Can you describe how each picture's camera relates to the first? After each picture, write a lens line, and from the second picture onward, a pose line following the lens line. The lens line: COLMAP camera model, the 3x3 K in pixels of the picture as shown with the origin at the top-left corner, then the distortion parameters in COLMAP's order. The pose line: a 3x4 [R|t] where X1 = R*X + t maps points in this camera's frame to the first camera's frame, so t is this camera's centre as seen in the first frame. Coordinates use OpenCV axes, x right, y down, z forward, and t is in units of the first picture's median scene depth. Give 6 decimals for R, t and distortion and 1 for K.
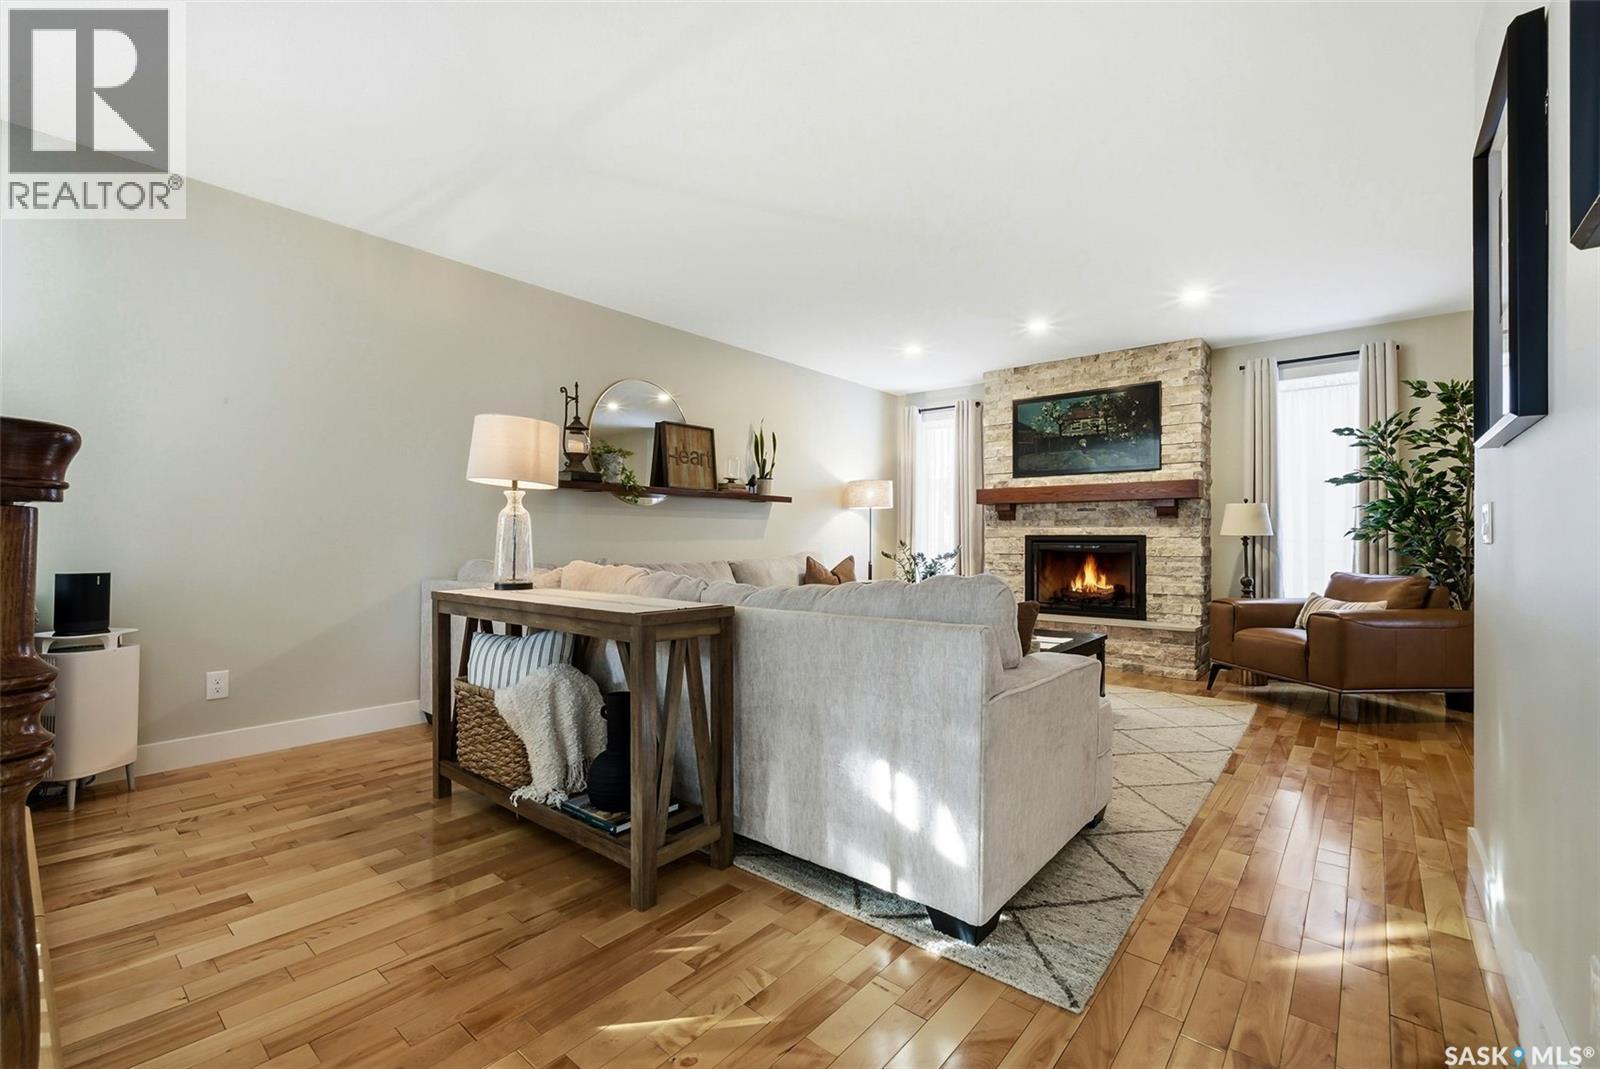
lens RADIAL K [[691.8, 0, 817.3], [0, 691.8, 531.6], [0, 0, 1]] dist [-0.006132, 0.002039]
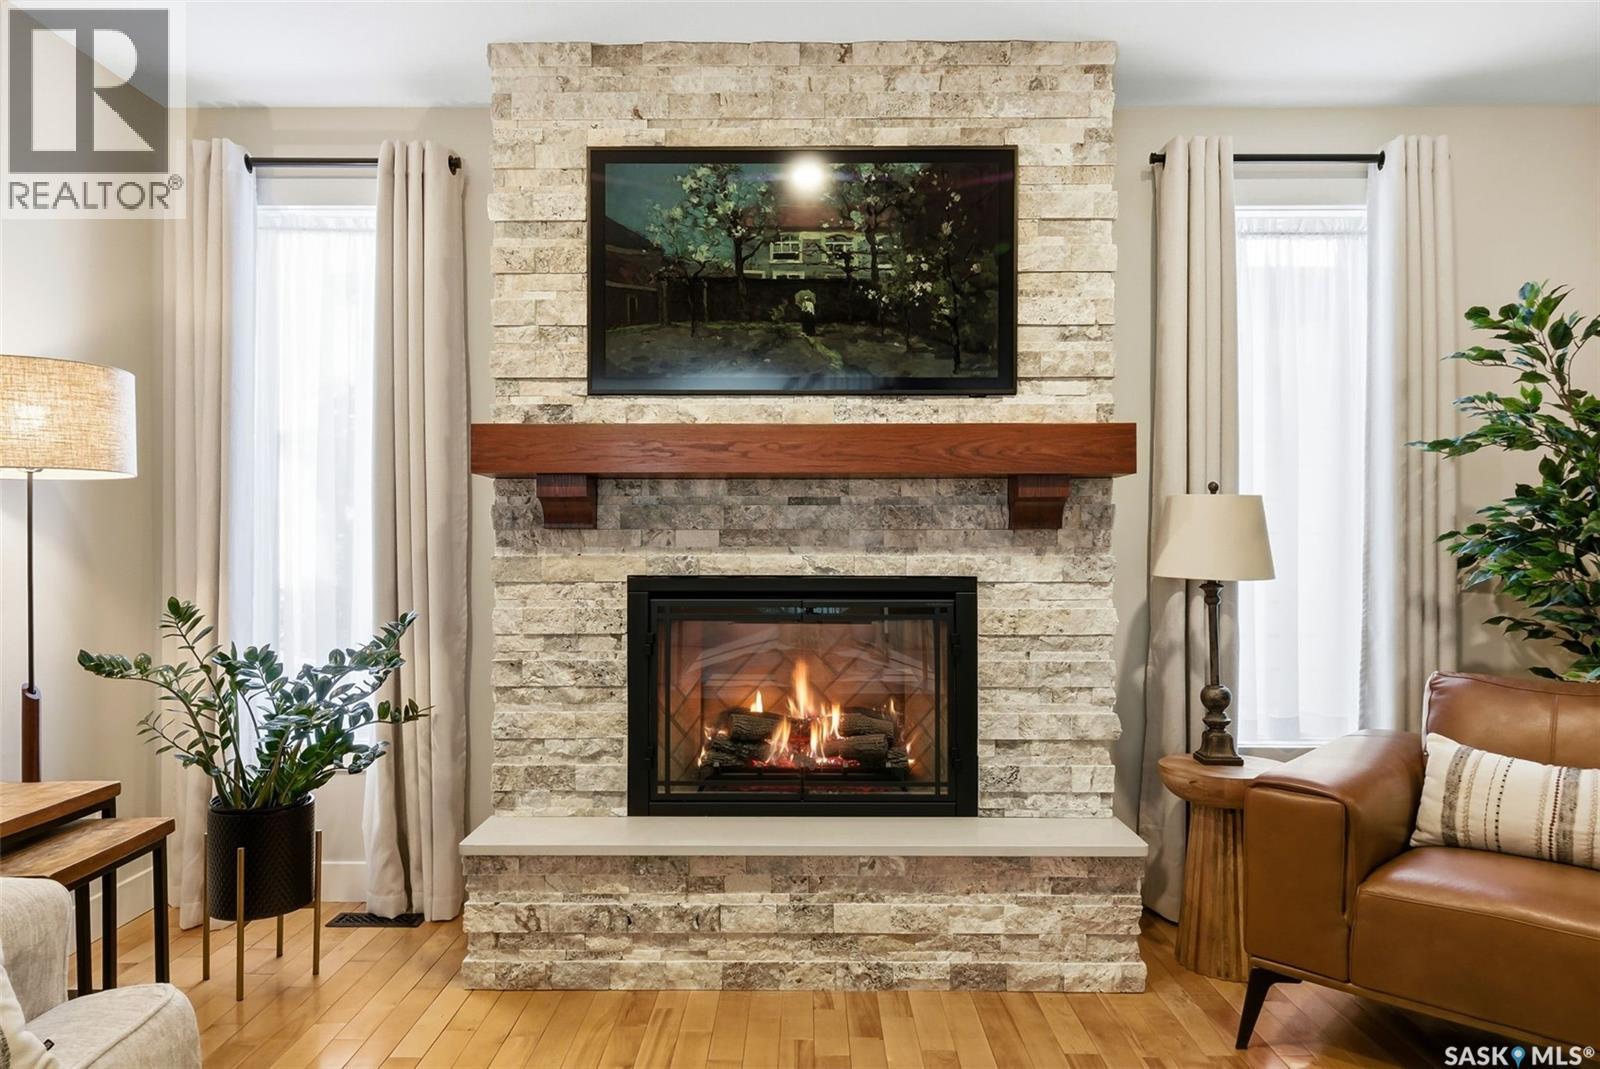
lens RADIAL K [[961.8, 0, 789.7], [0, 961.8, 549.6], [0, 0, 1]] dist [0.017952, -0.003883]
pose [[0.788408, -0.010070, 0.615071, 0.096647], [-0.005067, 0.999726, 0.022863, -0.020341], [-0.615132, -0.021142, 0.788140, 0.687988]]
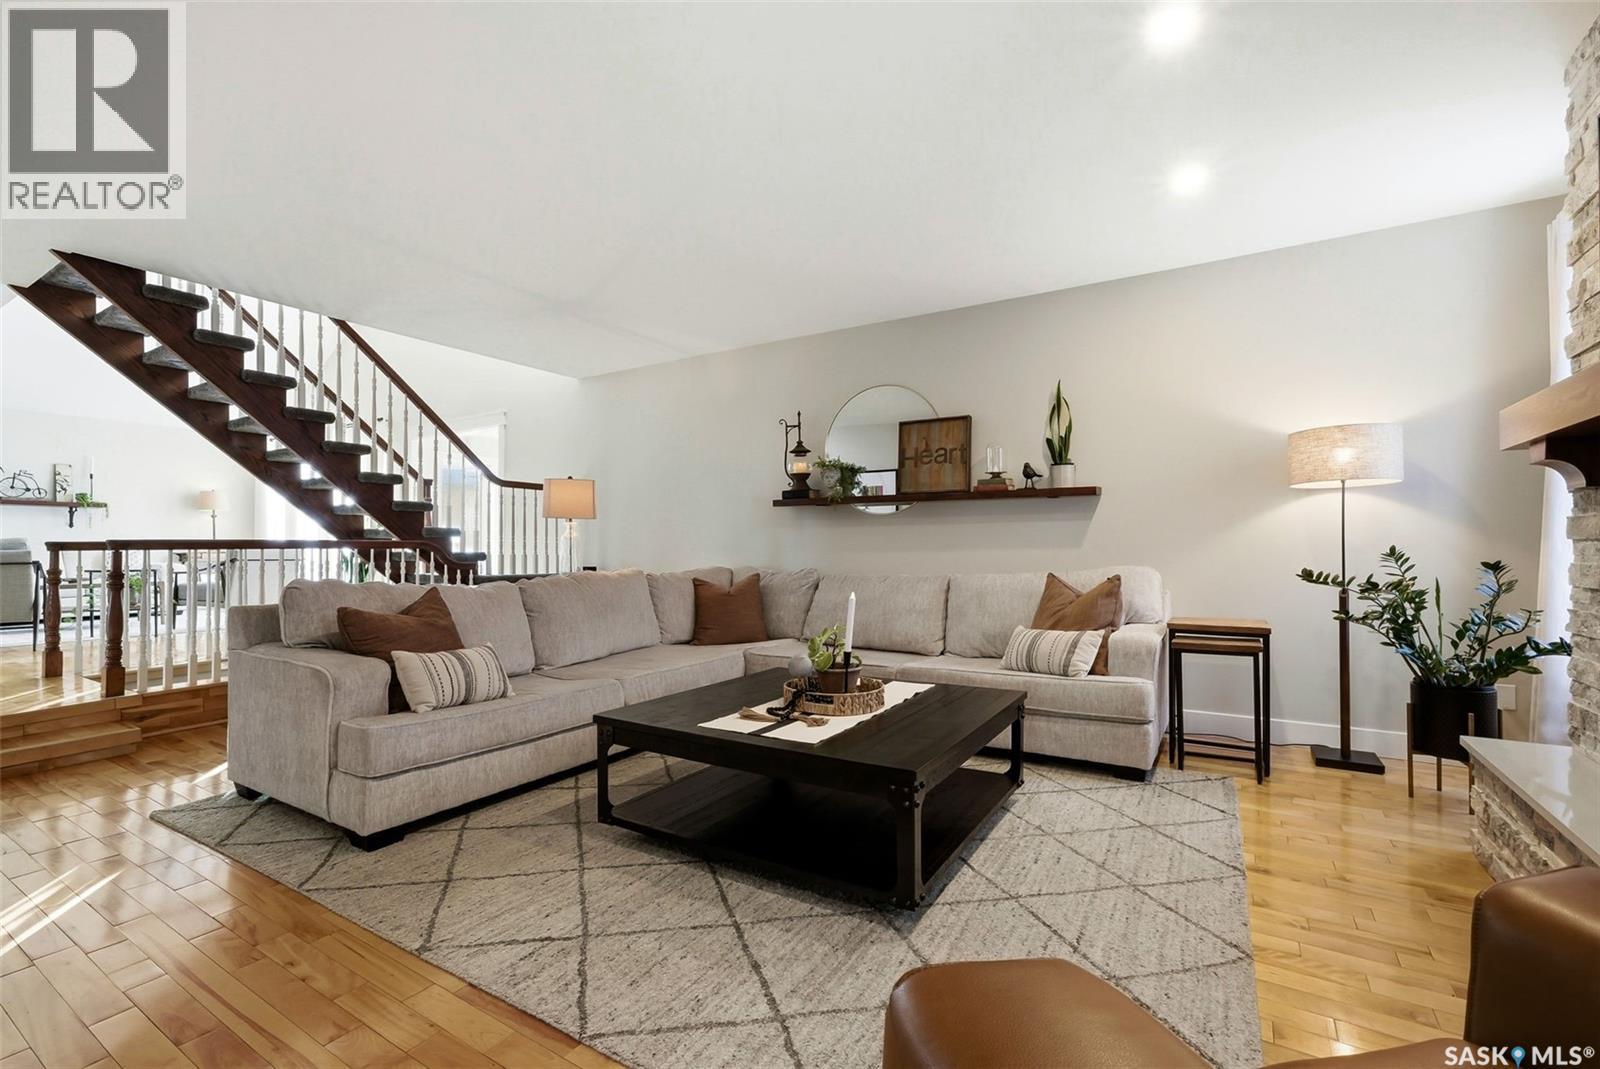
lens RADIAL K [[719.5, 0, 756.3], [0, 719.5, 544.9], [0, 0, 1]] dist [-0.000387, 0.000113]
pose [[0.096420, -0.006755, -0.995318, 0.673366], [0.009278, 0.999940, -0.005887, 0.007323], [0.995297, -0.008667, 0.096477, 0.674923]]
